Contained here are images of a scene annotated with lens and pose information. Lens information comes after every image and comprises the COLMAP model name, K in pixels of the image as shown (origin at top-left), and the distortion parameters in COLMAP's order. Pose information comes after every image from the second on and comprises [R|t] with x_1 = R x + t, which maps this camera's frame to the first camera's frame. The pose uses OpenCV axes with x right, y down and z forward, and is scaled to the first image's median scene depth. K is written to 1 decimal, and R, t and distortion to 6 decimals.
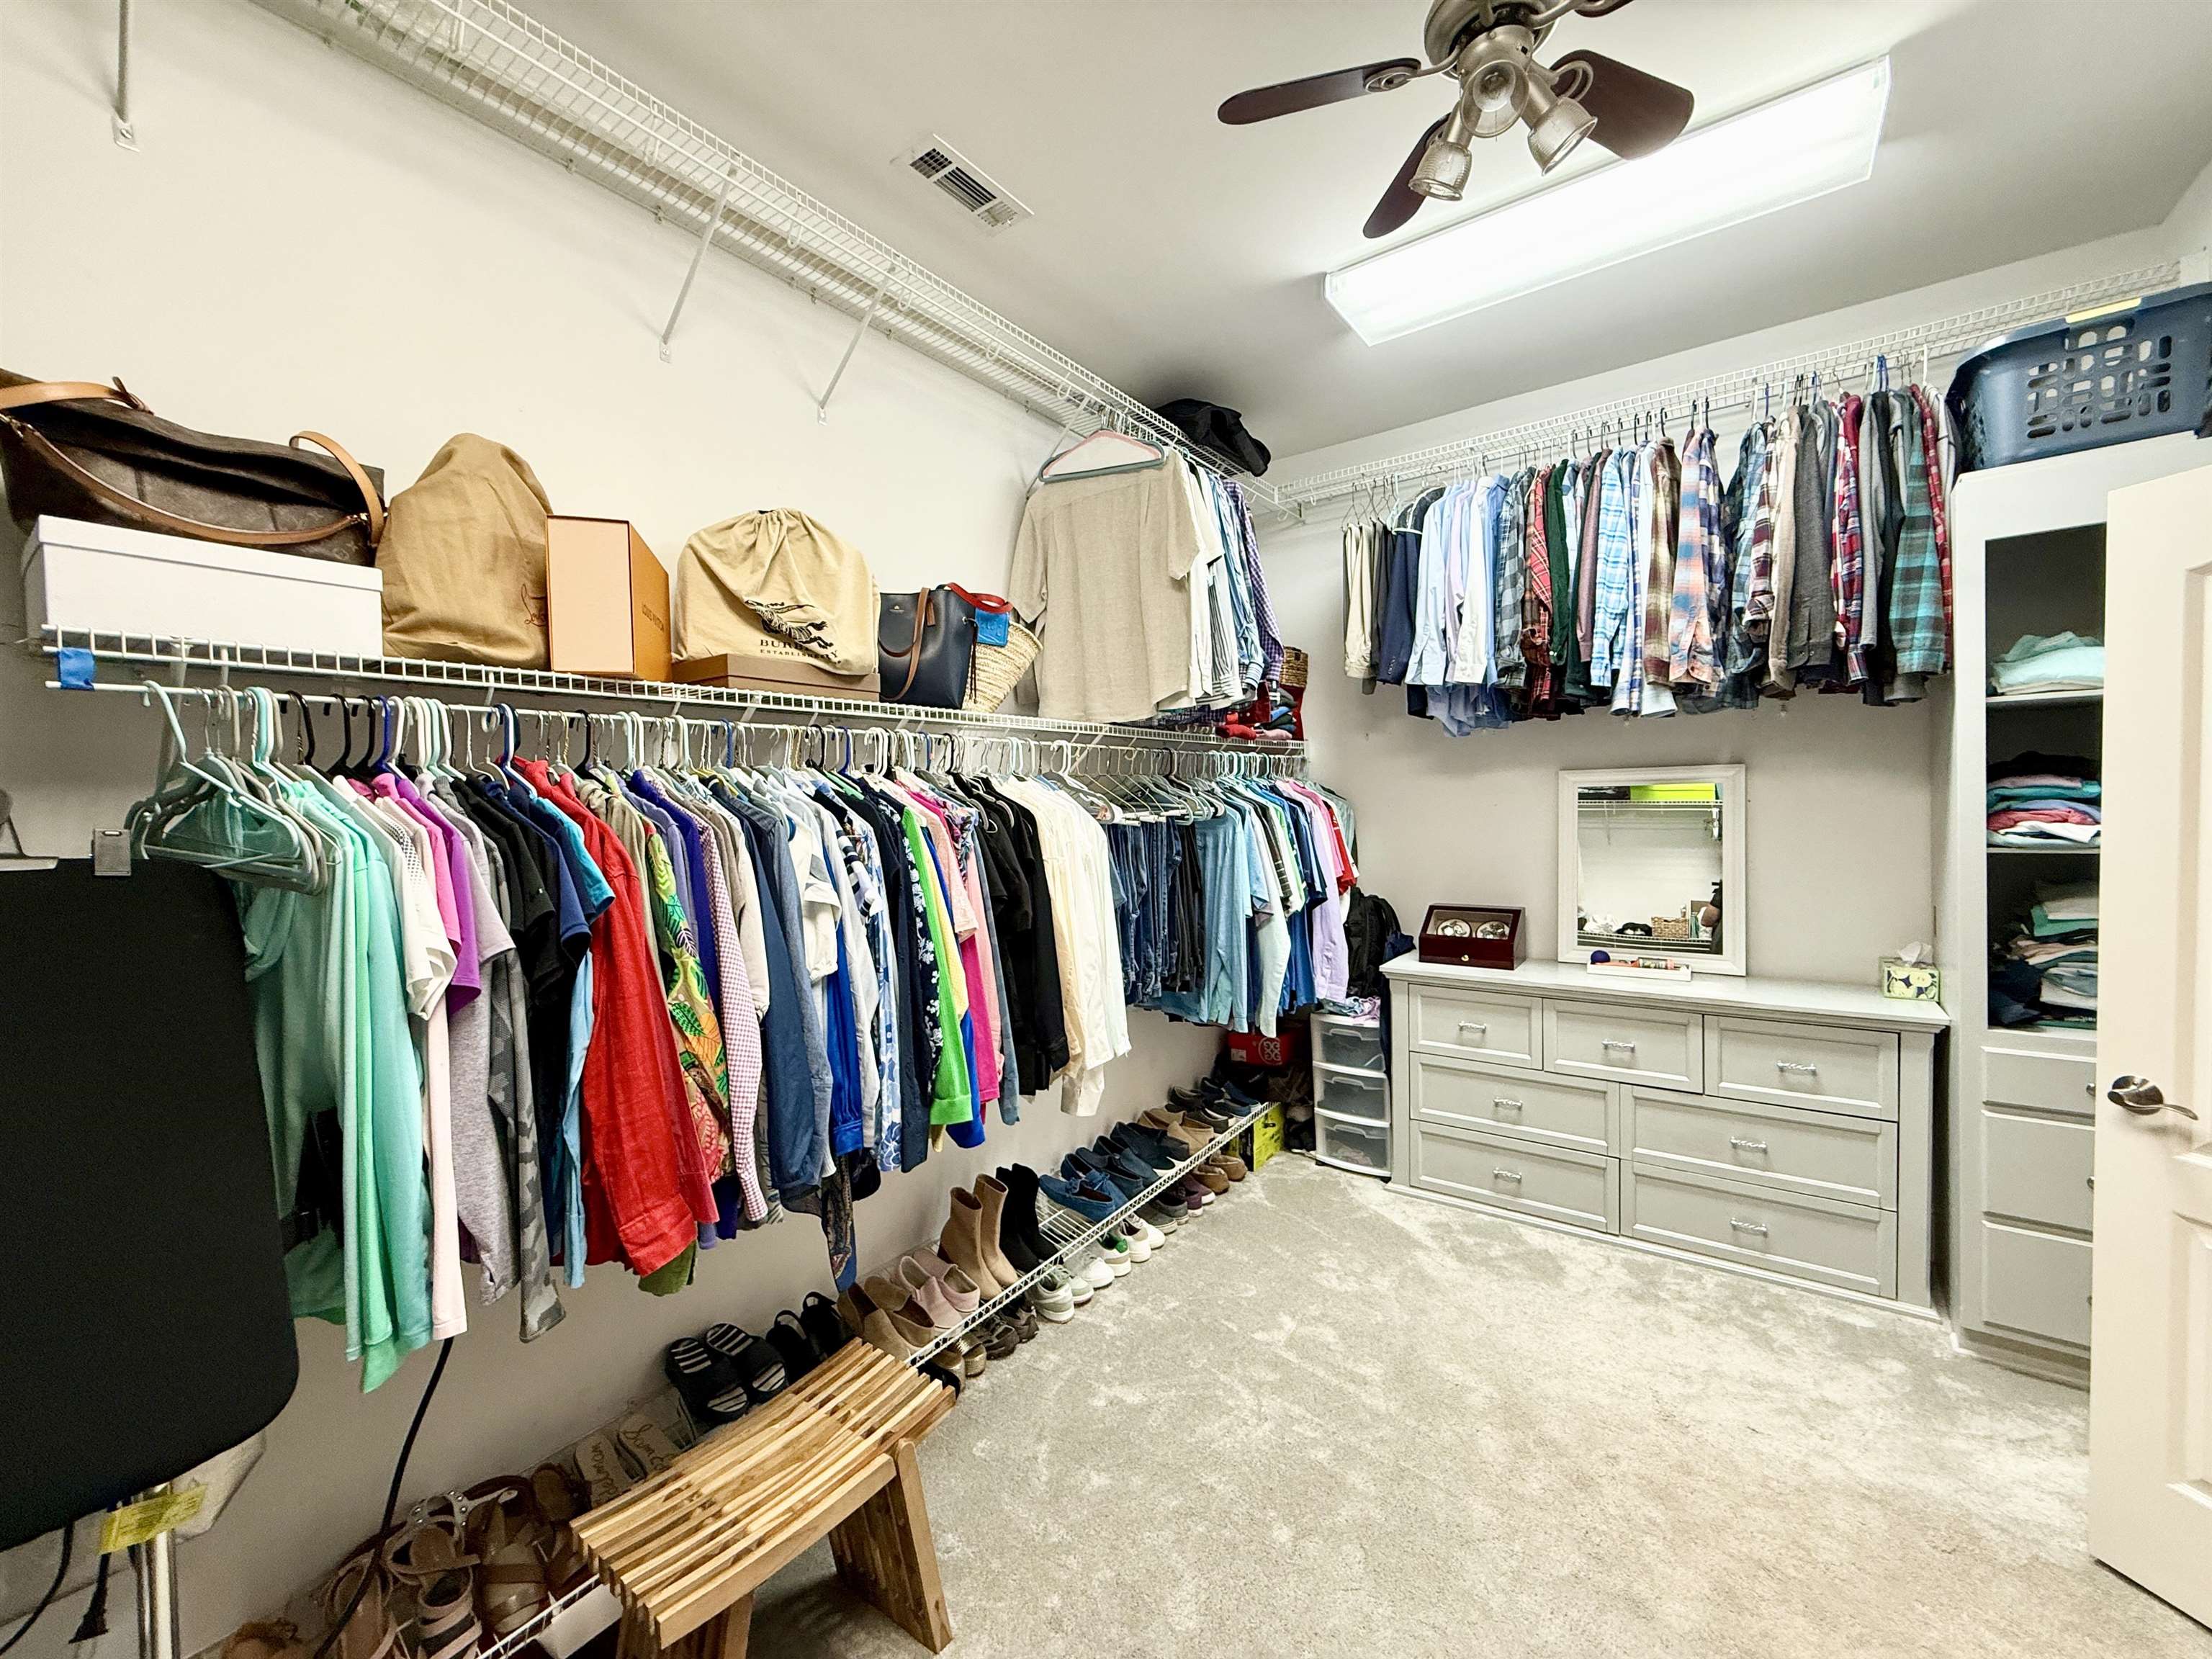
lens RADIAL K [[881.8, 0, 1095.0], [0, 881.8, 830.4], [0, 0, 1]] dist [0.001336, -0.000155]
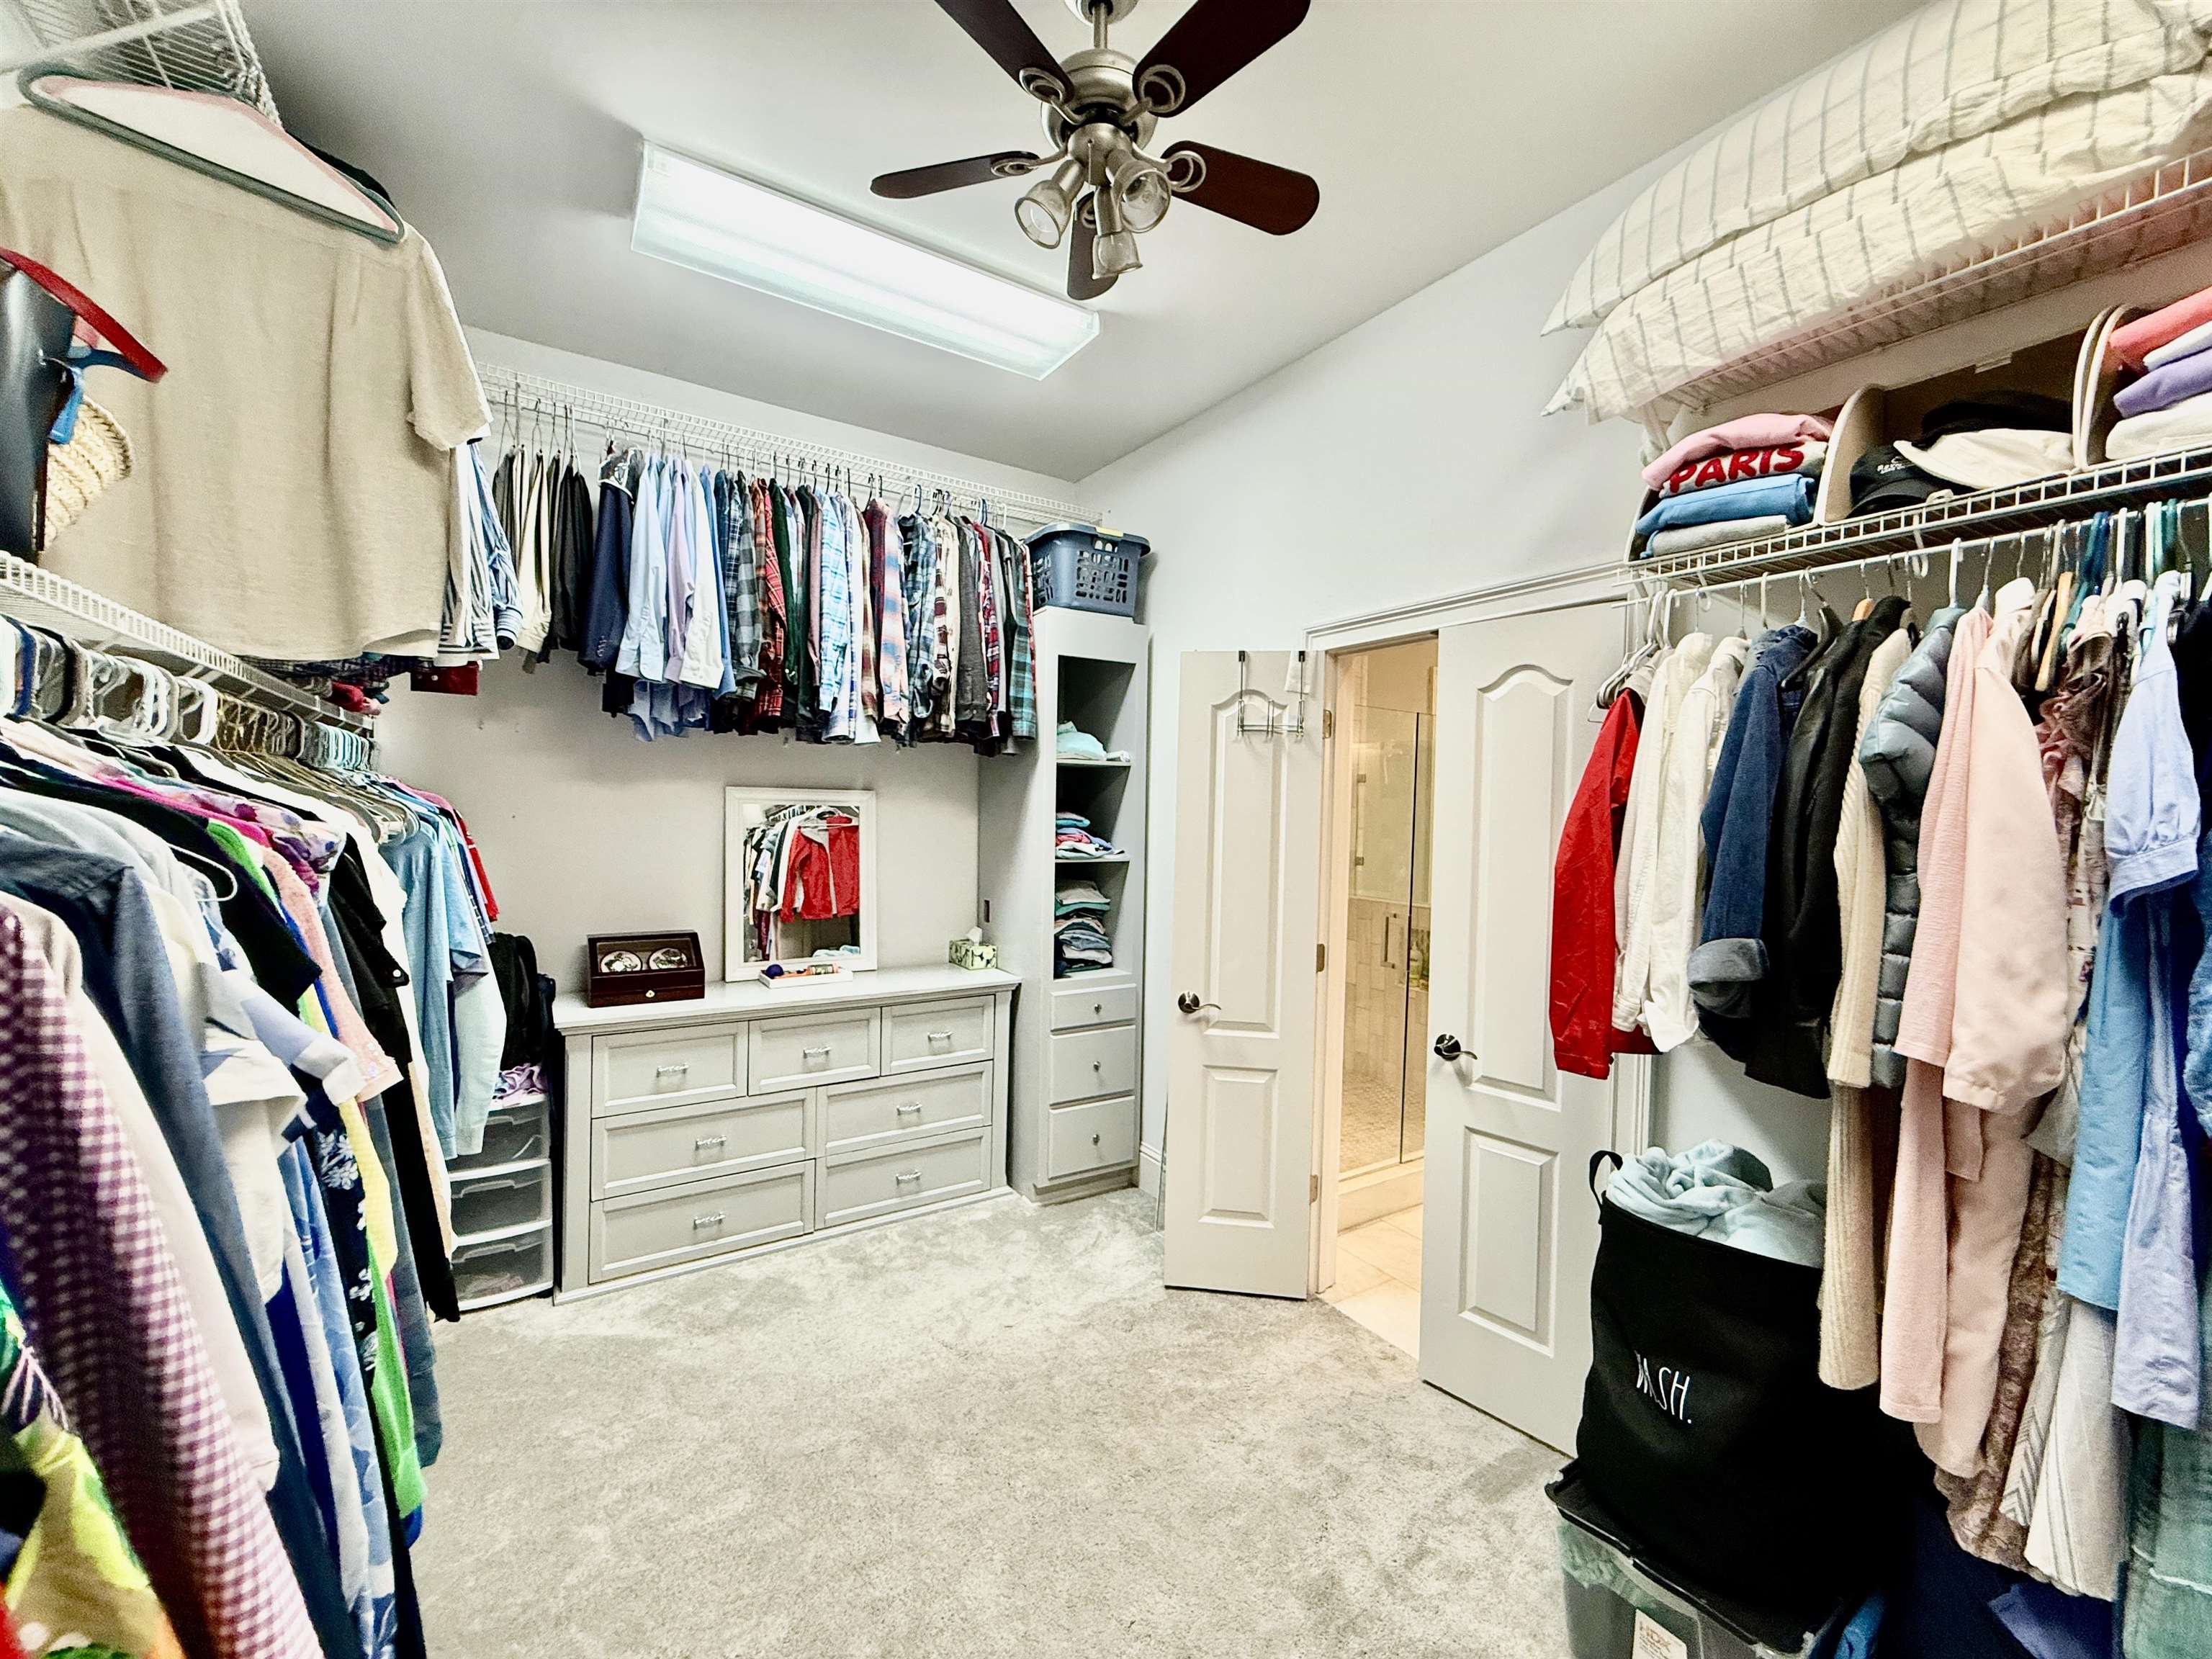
lens RADIAL K [[881.8, 0, 1095.0], [0, 881.8, 830.4], [0, 0, 1]] dist [0.001336, -0.000155]
pose [[0.355278, 0.009972, 0.934708, -0.295547], [-0.000933, 0.999946, -0.010314, -0.011383], [-0.934760, 0.002792, 0.355268, 0.329204]]
